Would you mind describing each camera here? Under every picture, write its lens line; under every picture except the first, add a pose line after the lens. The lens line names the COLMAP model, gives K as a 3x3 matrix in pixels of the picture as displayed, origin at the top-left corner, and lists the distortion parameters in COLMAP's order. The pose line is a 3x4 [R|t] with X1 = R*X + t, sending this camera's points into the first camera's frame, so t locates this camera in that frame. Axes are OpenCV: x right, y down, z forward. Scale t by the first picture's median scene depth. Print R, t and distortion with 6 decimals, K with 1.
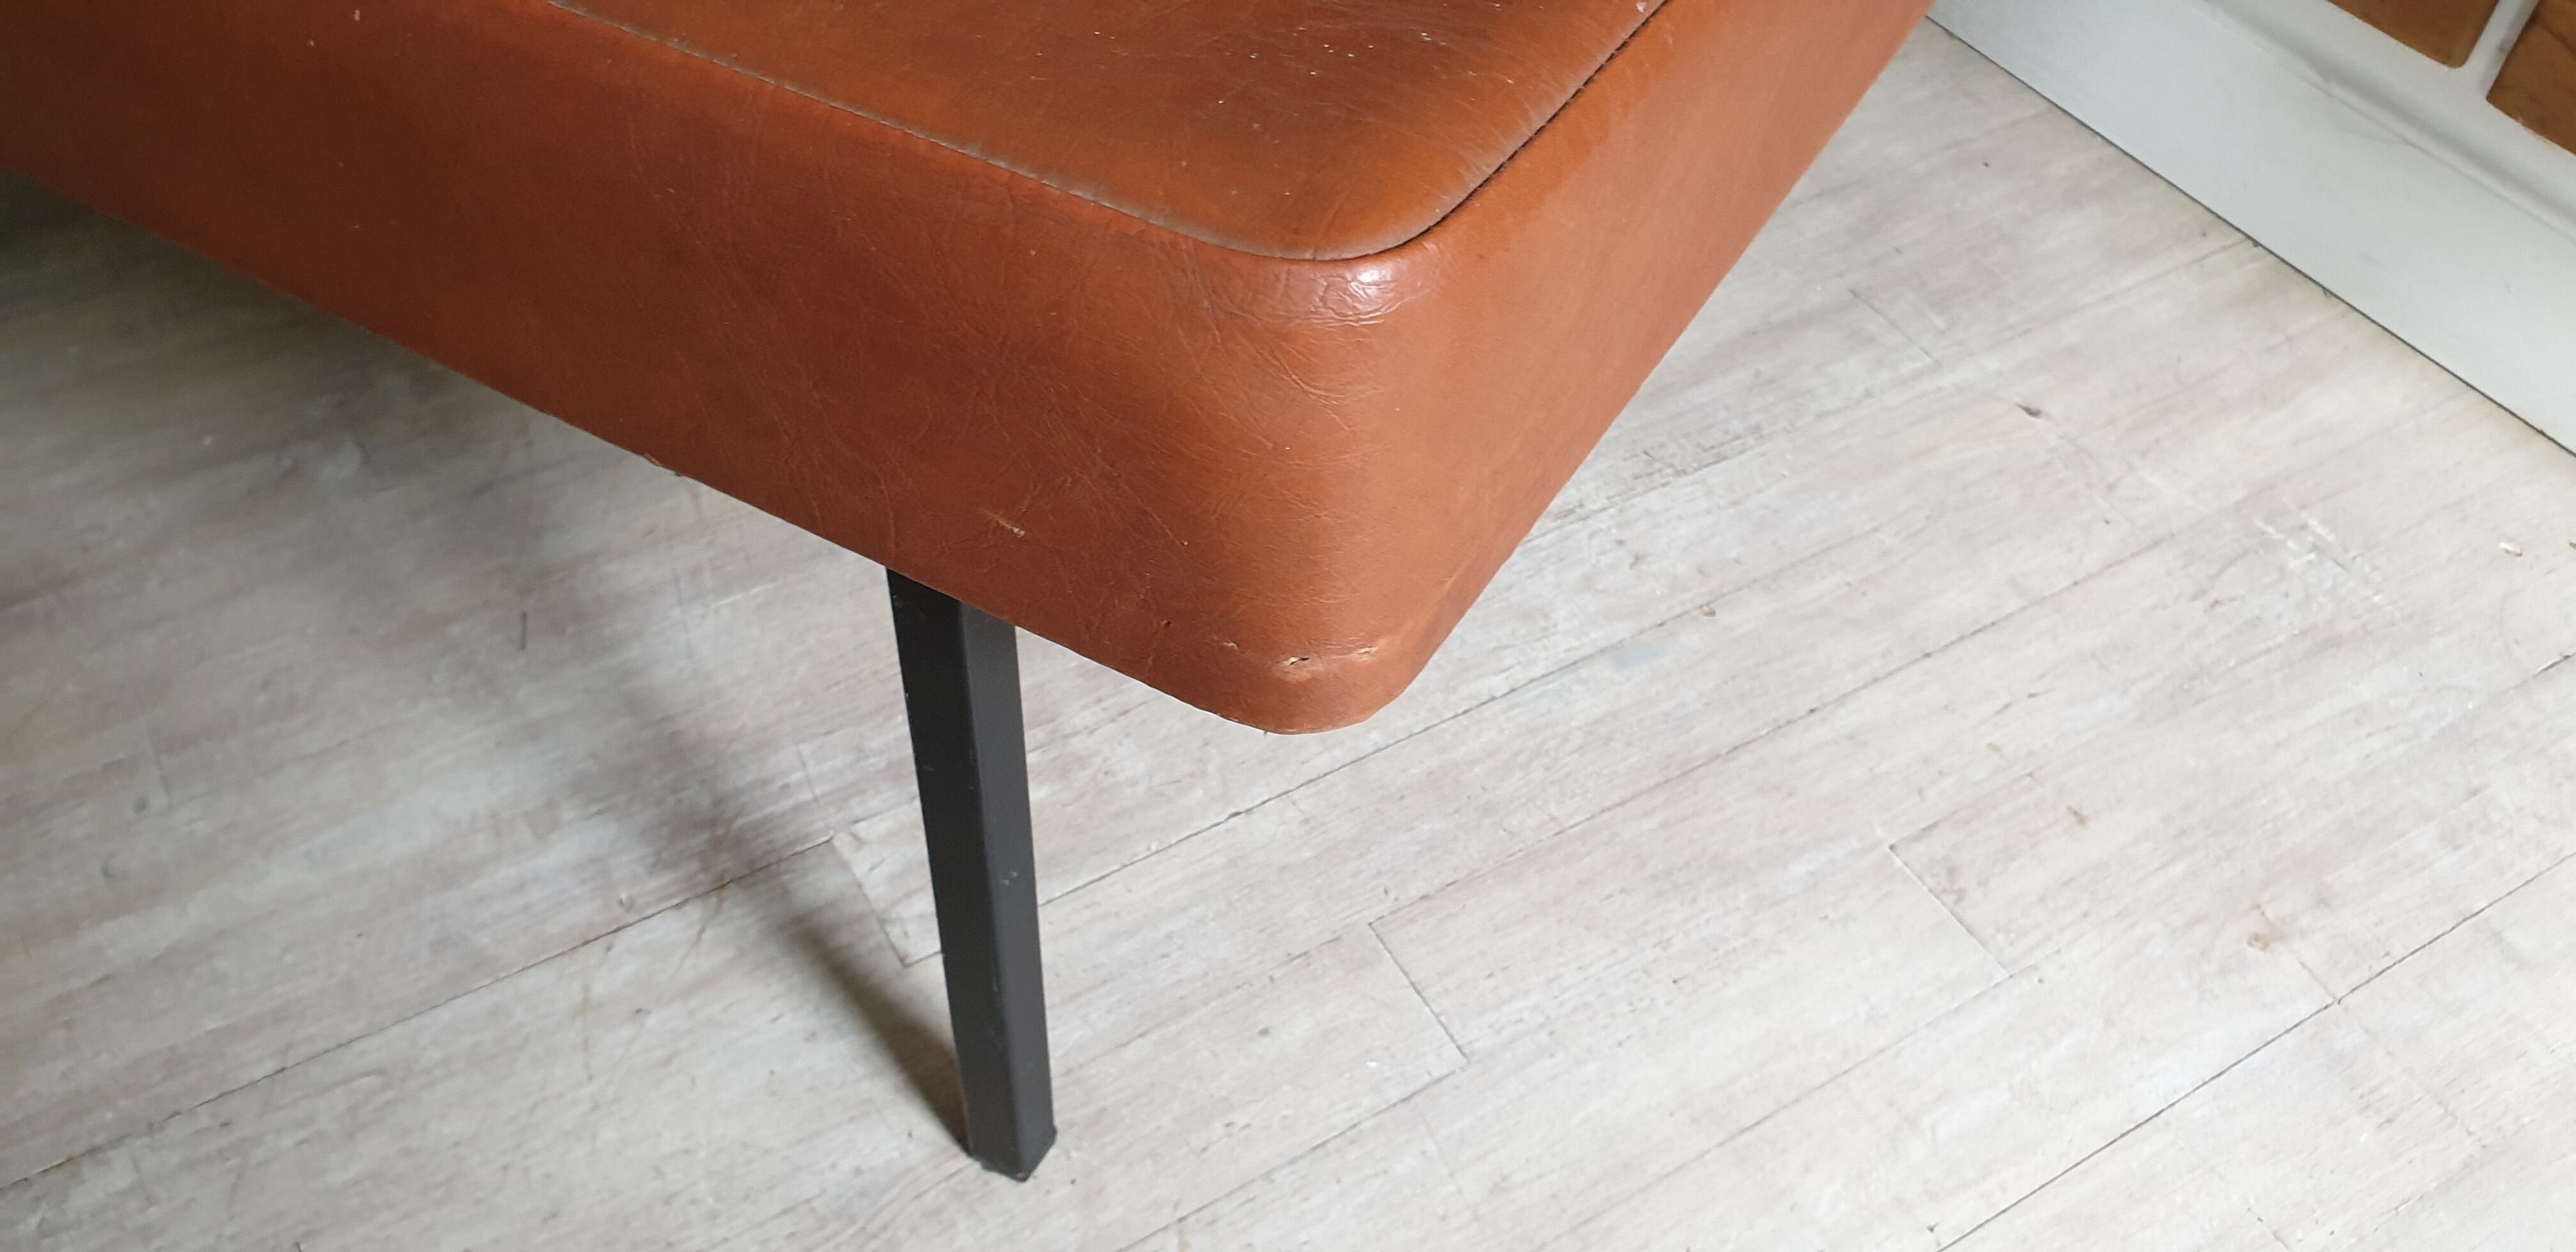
lens RADIAL K [[2041.8, 0, 1307.2], [0, 2041.8, 622.5], [0, 0, 1]] dist [-0.000643, 0.016901]
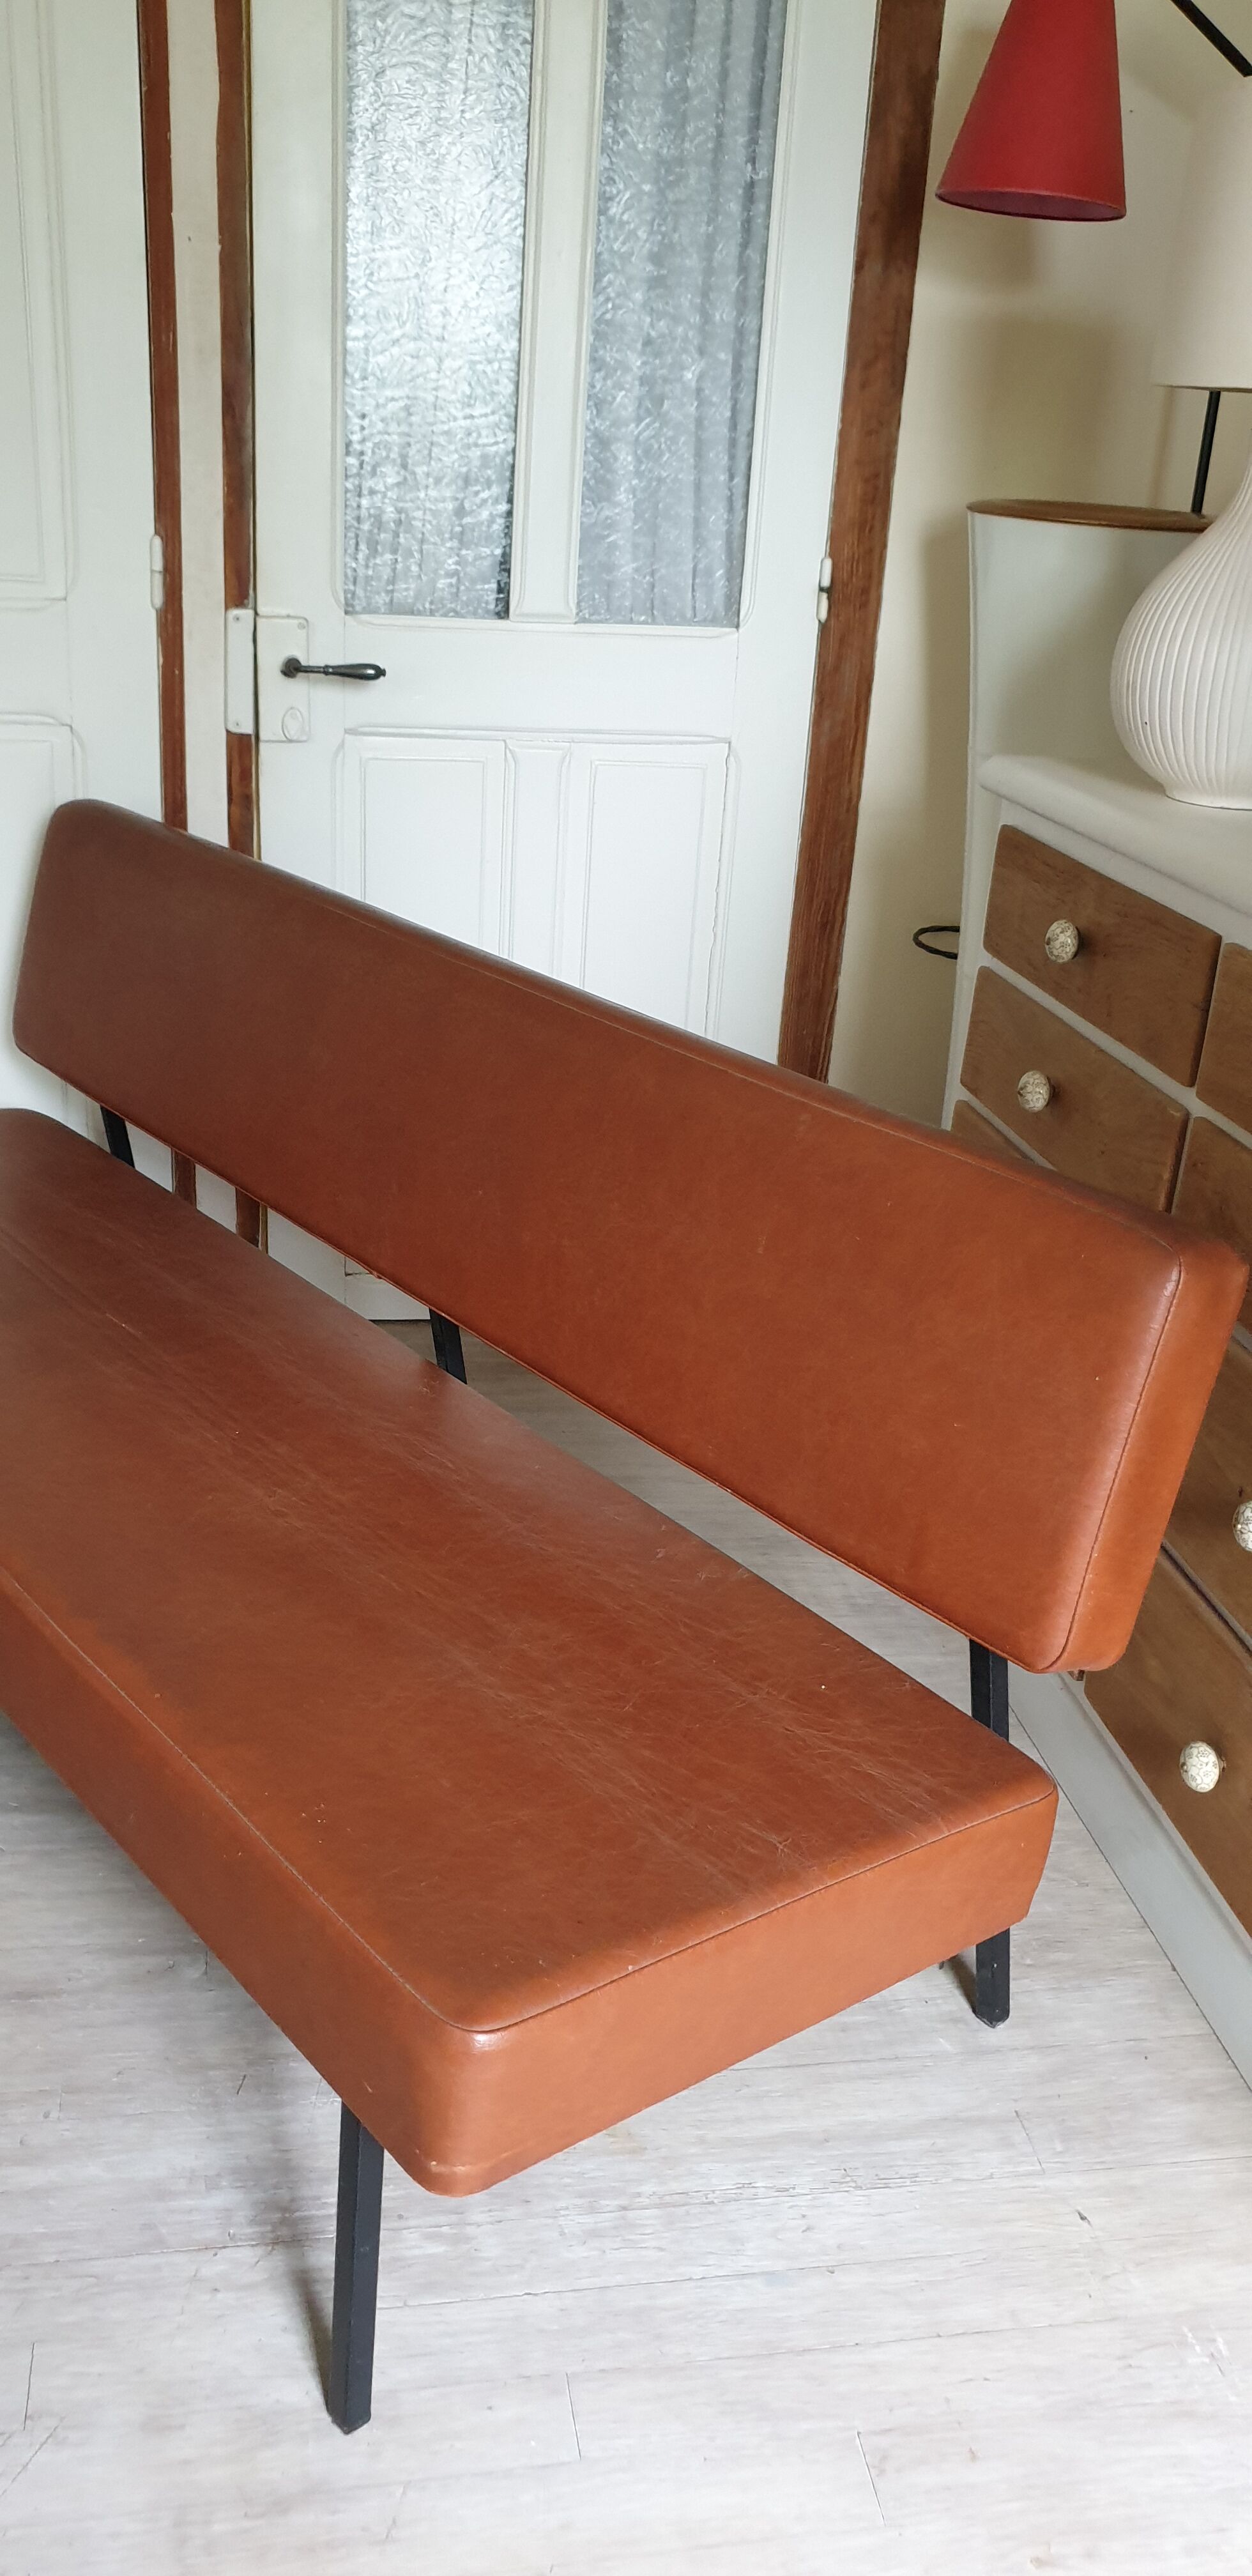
lens RADIAL K [[2041.8, 0, 619.9], [0, 2041.8, 1283.3], [0, 0, 1]] dist [-0.000643, 0.016901]
pose [[0.930309, 0.167144, -0.326477, 0.493175], [-0.293432, 0.873215, -0.389093, -0.010482], [0.220050, 0.457776, 0.861405, -1.020100]]
